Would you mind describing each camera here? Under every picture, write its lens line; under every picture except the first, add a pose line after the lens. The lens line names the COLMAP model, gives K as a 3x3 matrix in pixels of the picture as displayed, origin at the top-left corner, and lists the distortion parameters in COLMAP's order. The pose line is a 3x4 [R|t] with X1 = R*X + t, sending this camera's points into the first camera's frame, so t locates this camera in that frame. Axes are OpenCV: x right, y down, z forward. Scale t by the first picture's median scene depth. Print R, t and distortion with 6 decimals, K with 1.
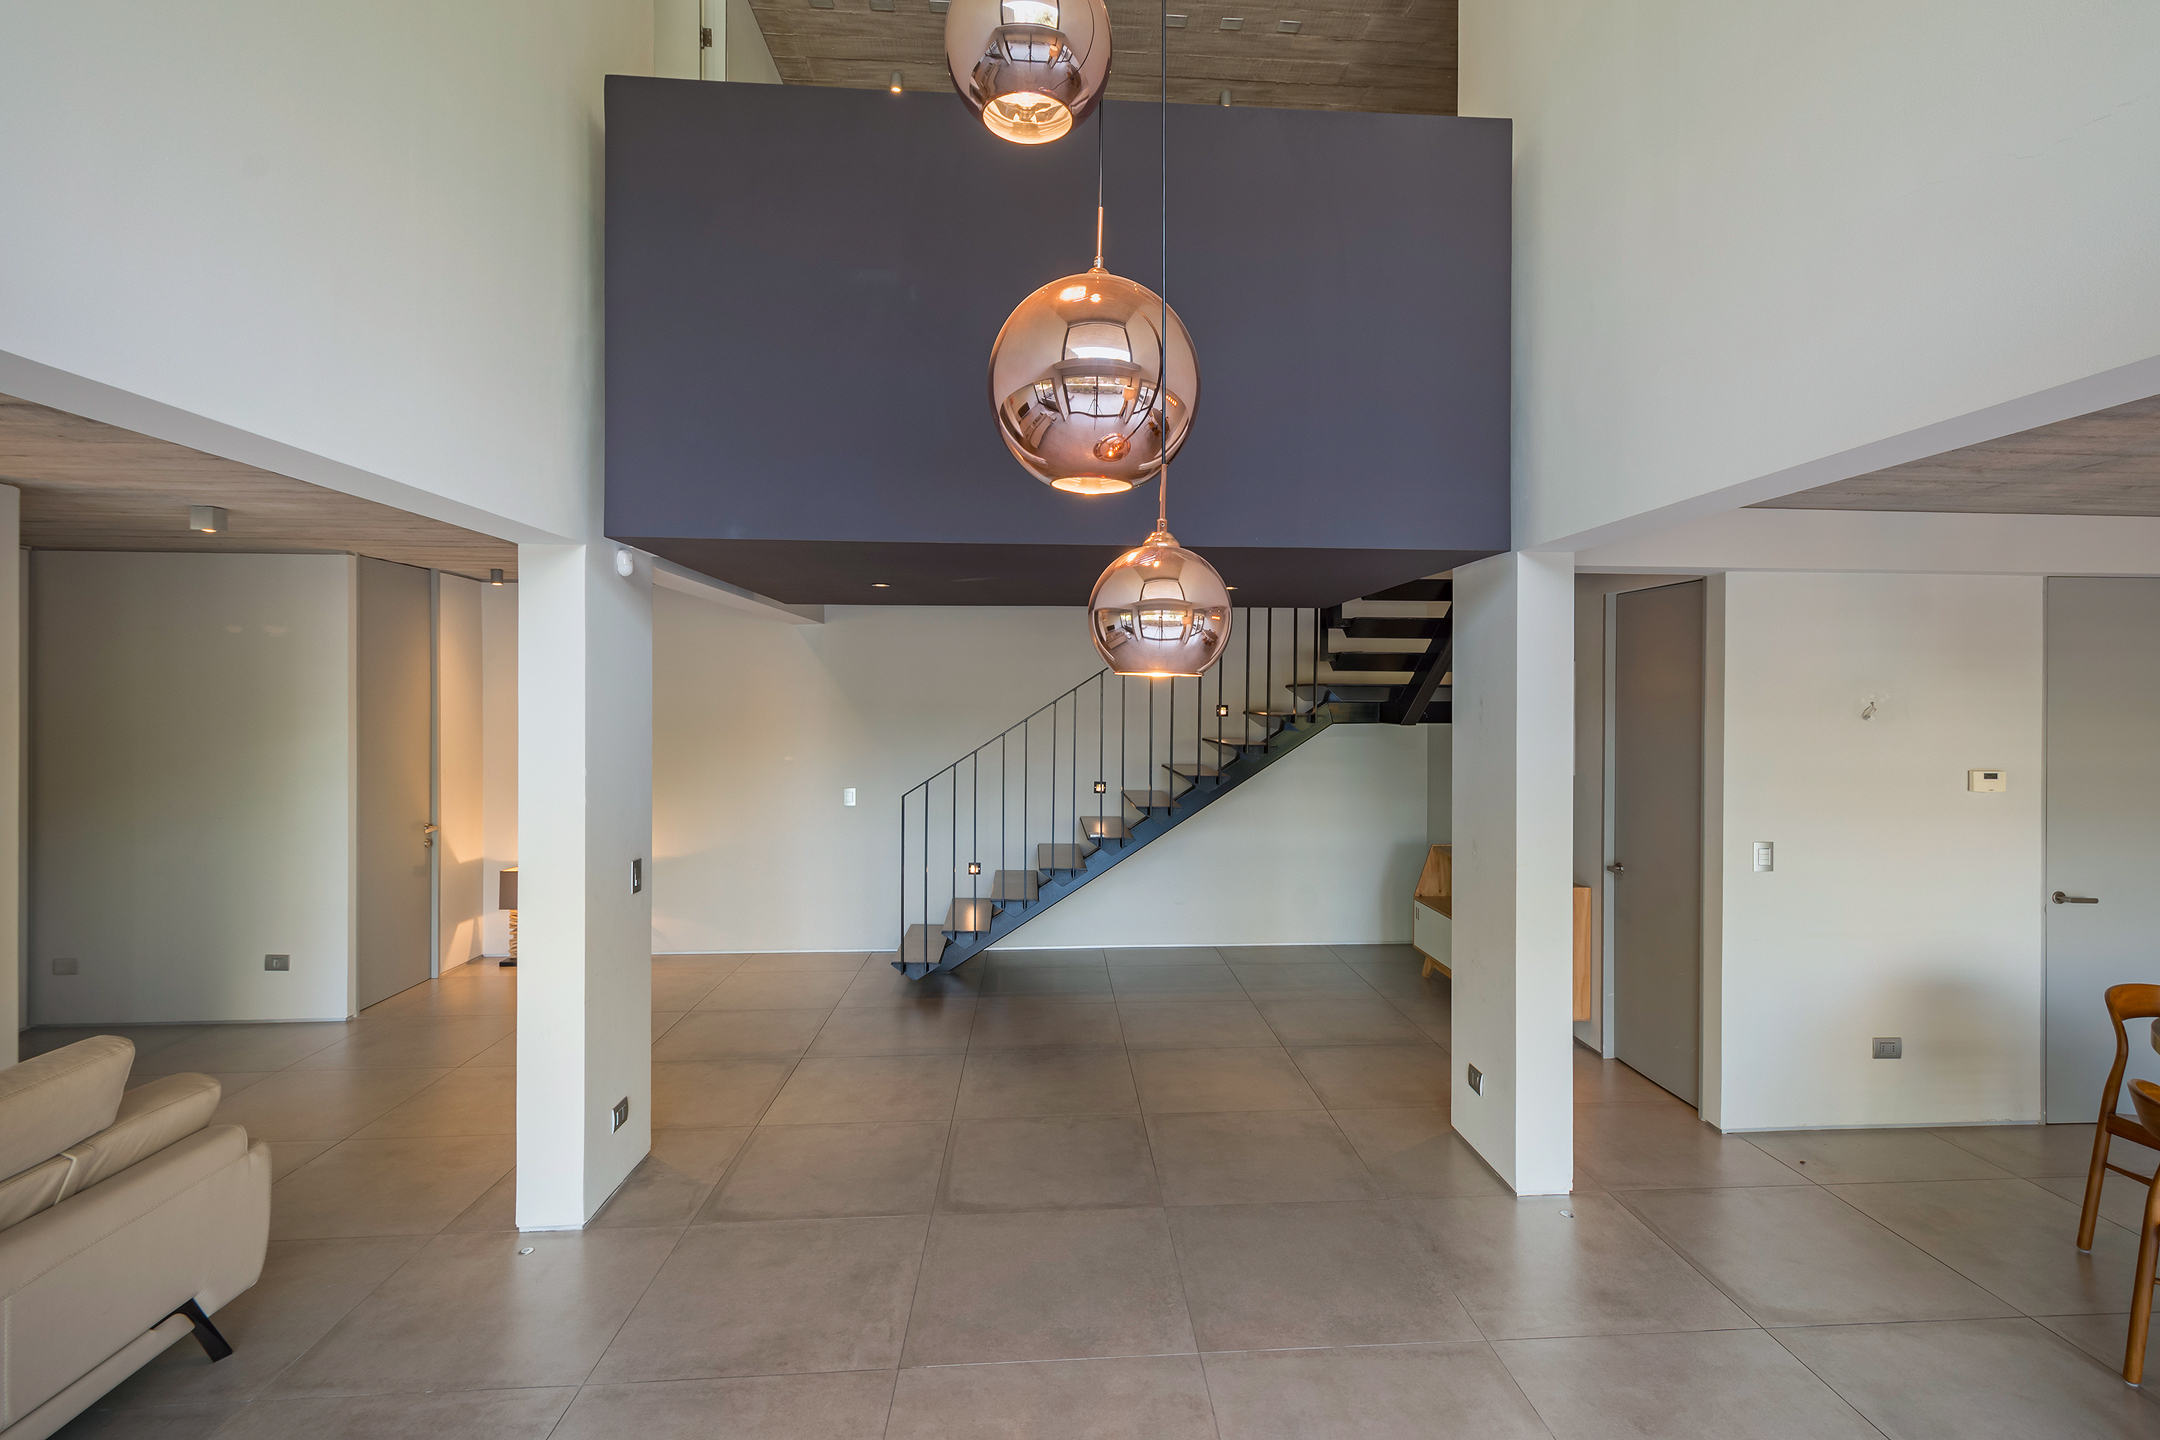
lens RADIAL K [[973.5, 0, 1119.6], [0, 973.5, 706.9], [0, 0, 1]] dist [0.005365, 0.000324]
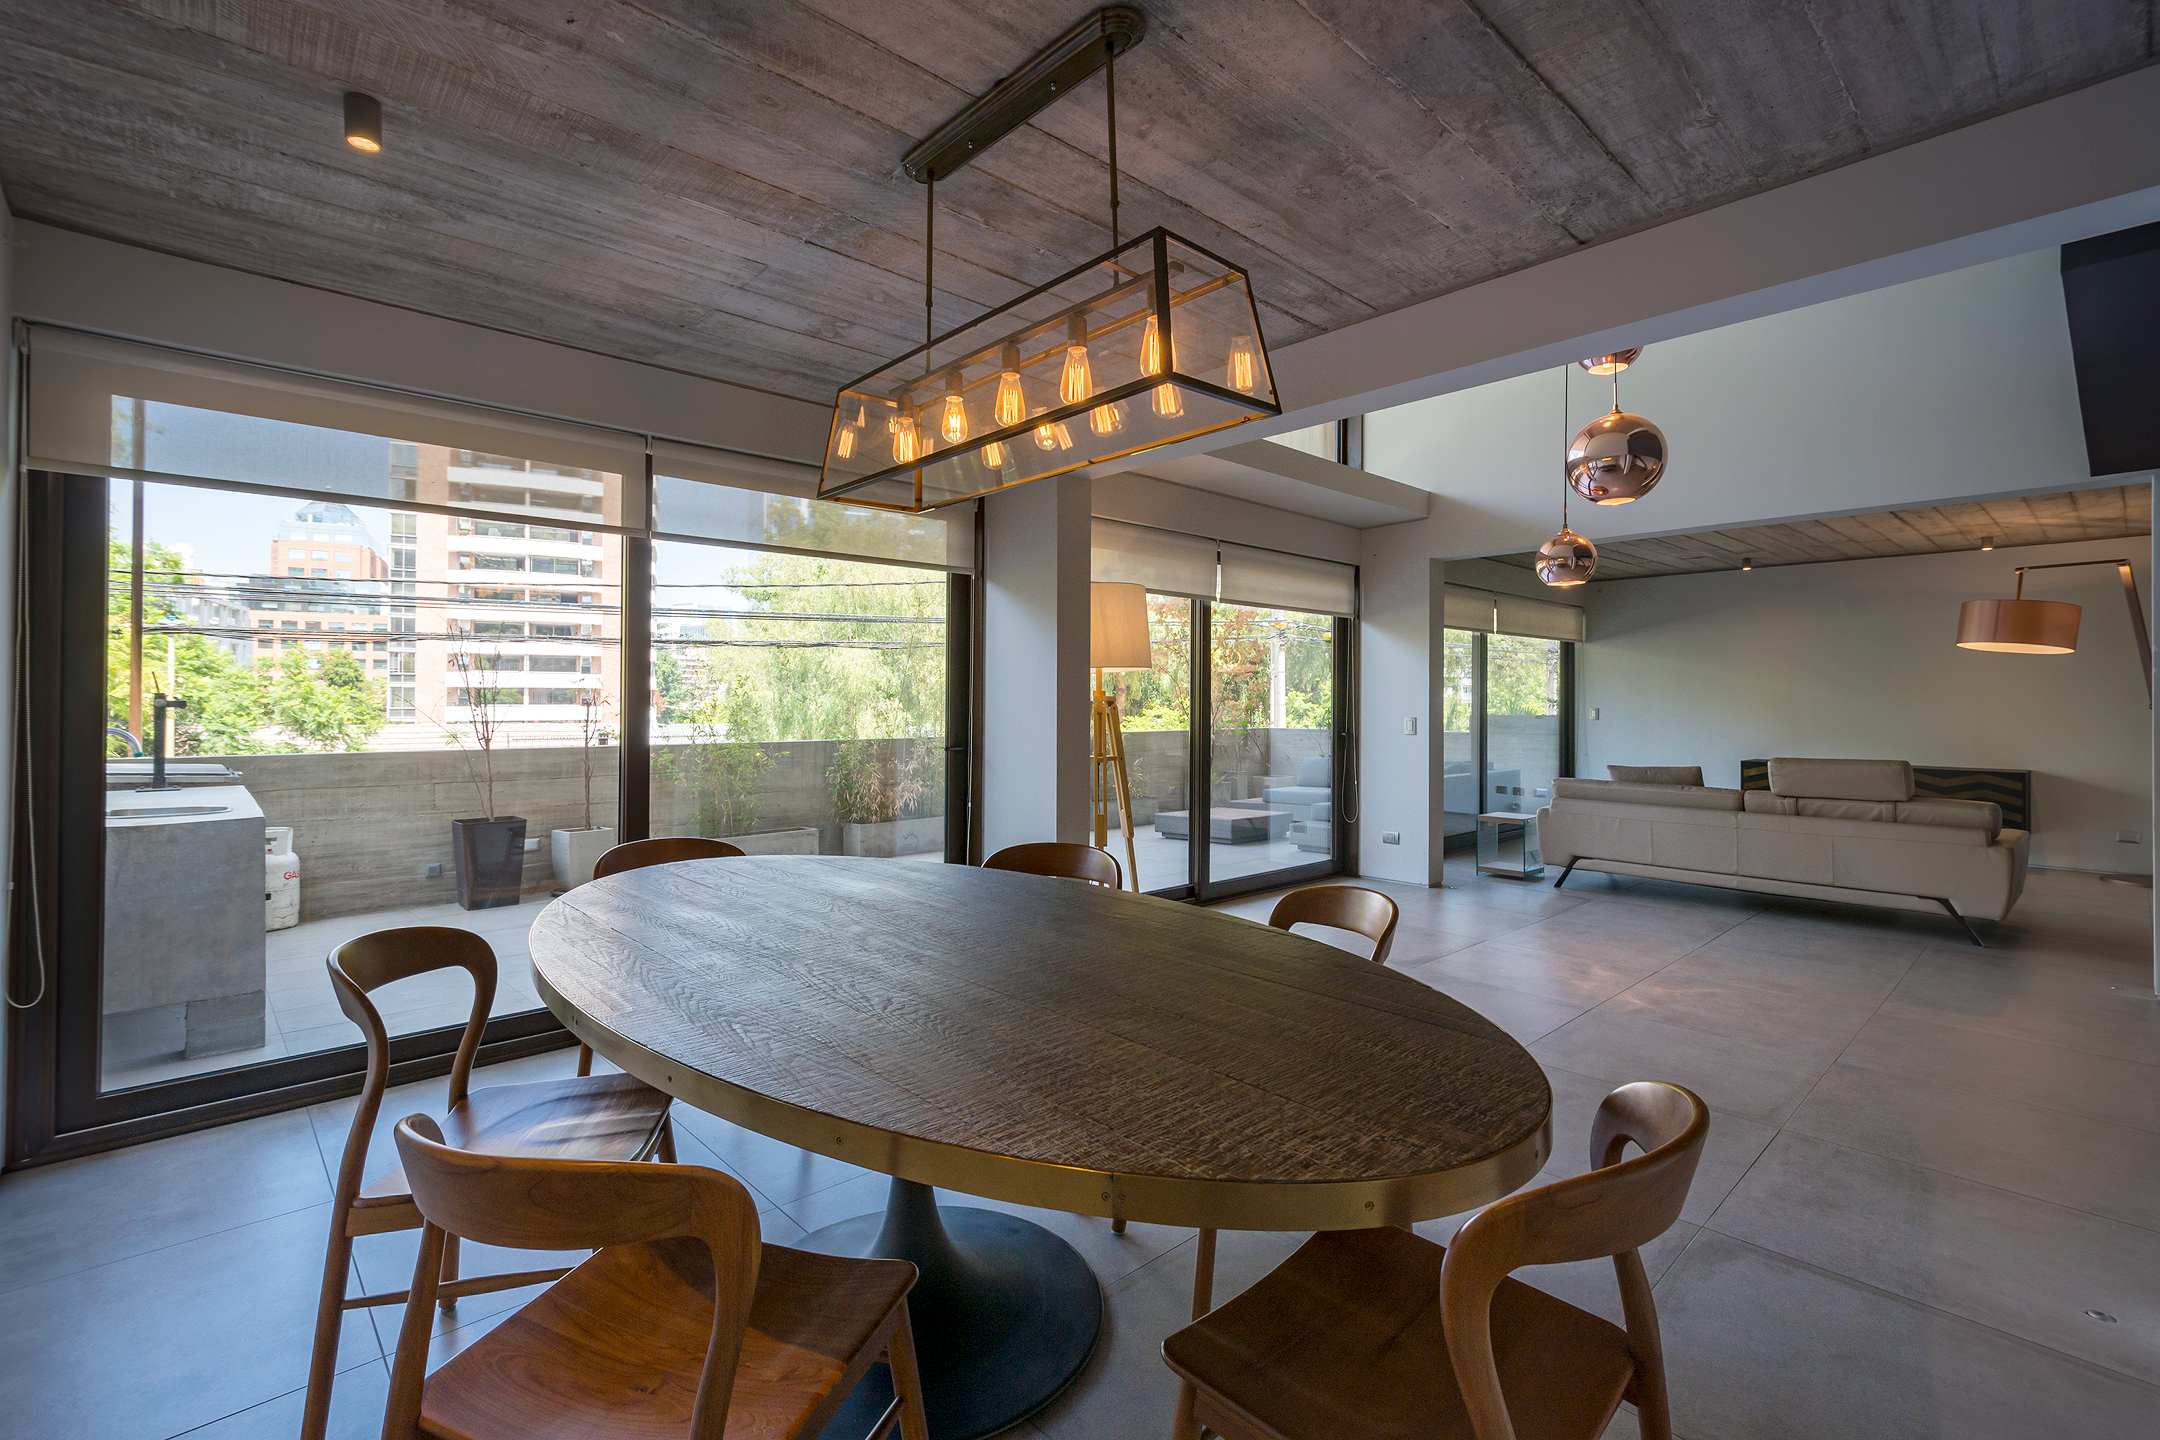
lens RADIAL K [[966.7, 0, 1083.6], [0, 966.7, 696.4], [0, 0, 1]] dist [0.004929, 0.000151]
pose [[-0.787595, -0.010760, -0.616099, 1.026206], [-0.000767, 0.999864, -0.016481, 0.117220], [0.616192, -0.012508, -0.787496, 0.858804]]
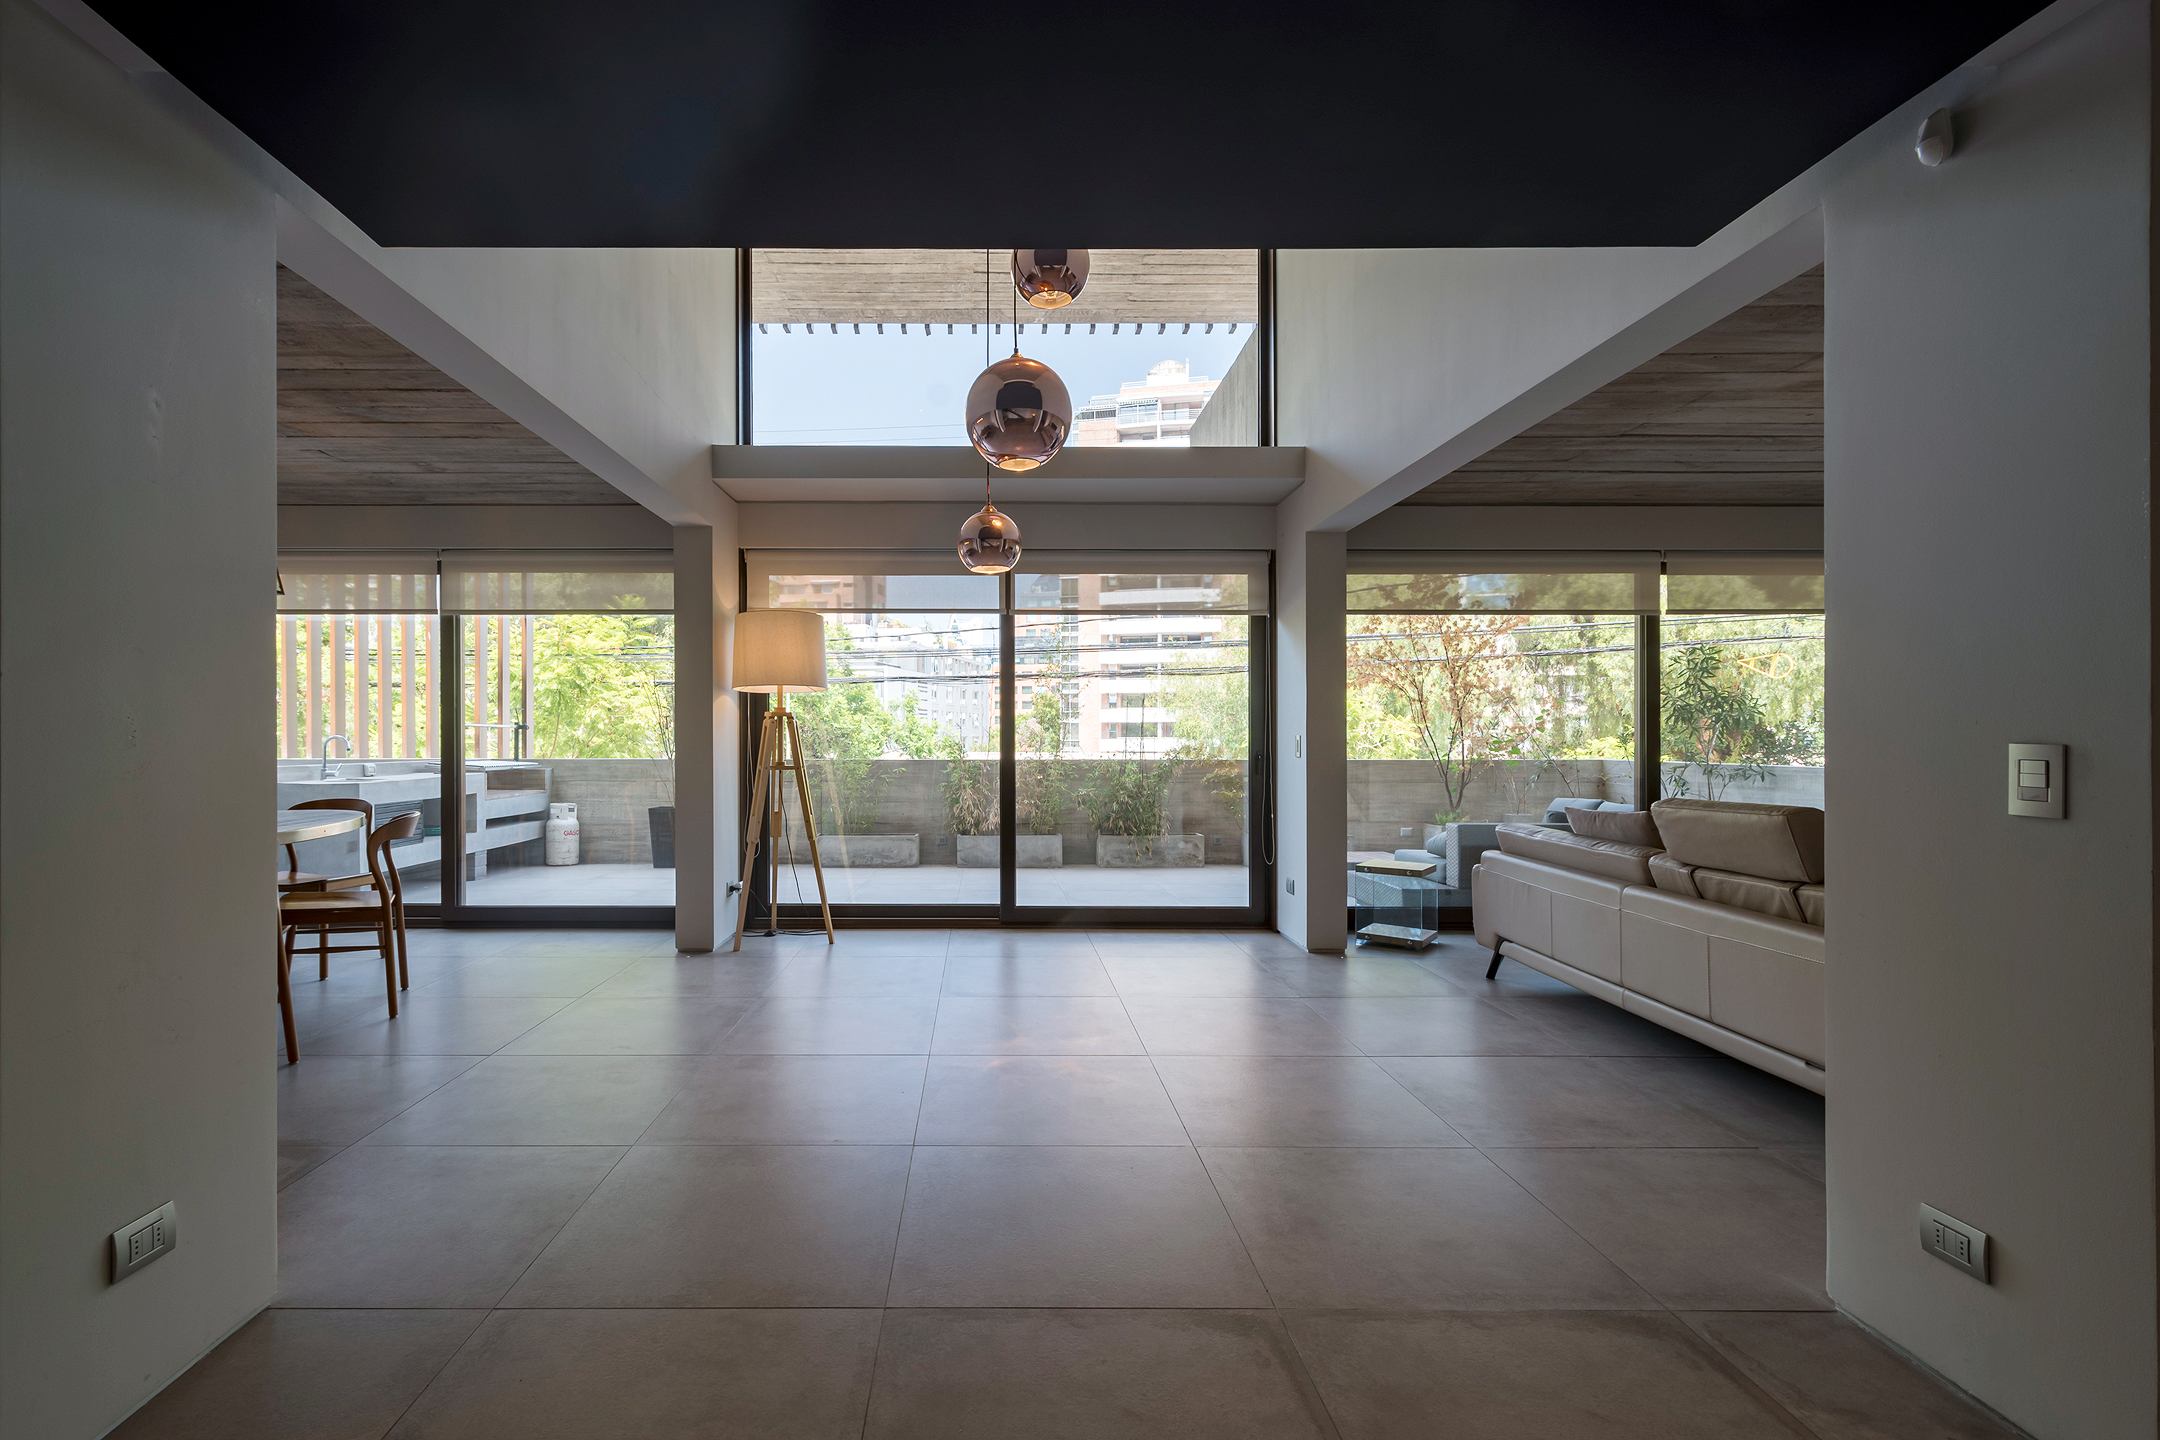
lens RADIAL K [[992.3, 0, 976.1], [0, 992.3, 735.1], [0, 0, 1]] dist [0.001083, 0.000015]
pose [[-0.995781, -0.005845, 0.091577, -0.066369], [-0.006636, 0.999943, -0.008337, 0.137280], [-0.091523, -0.008910, -0.995763, 1.259018]]
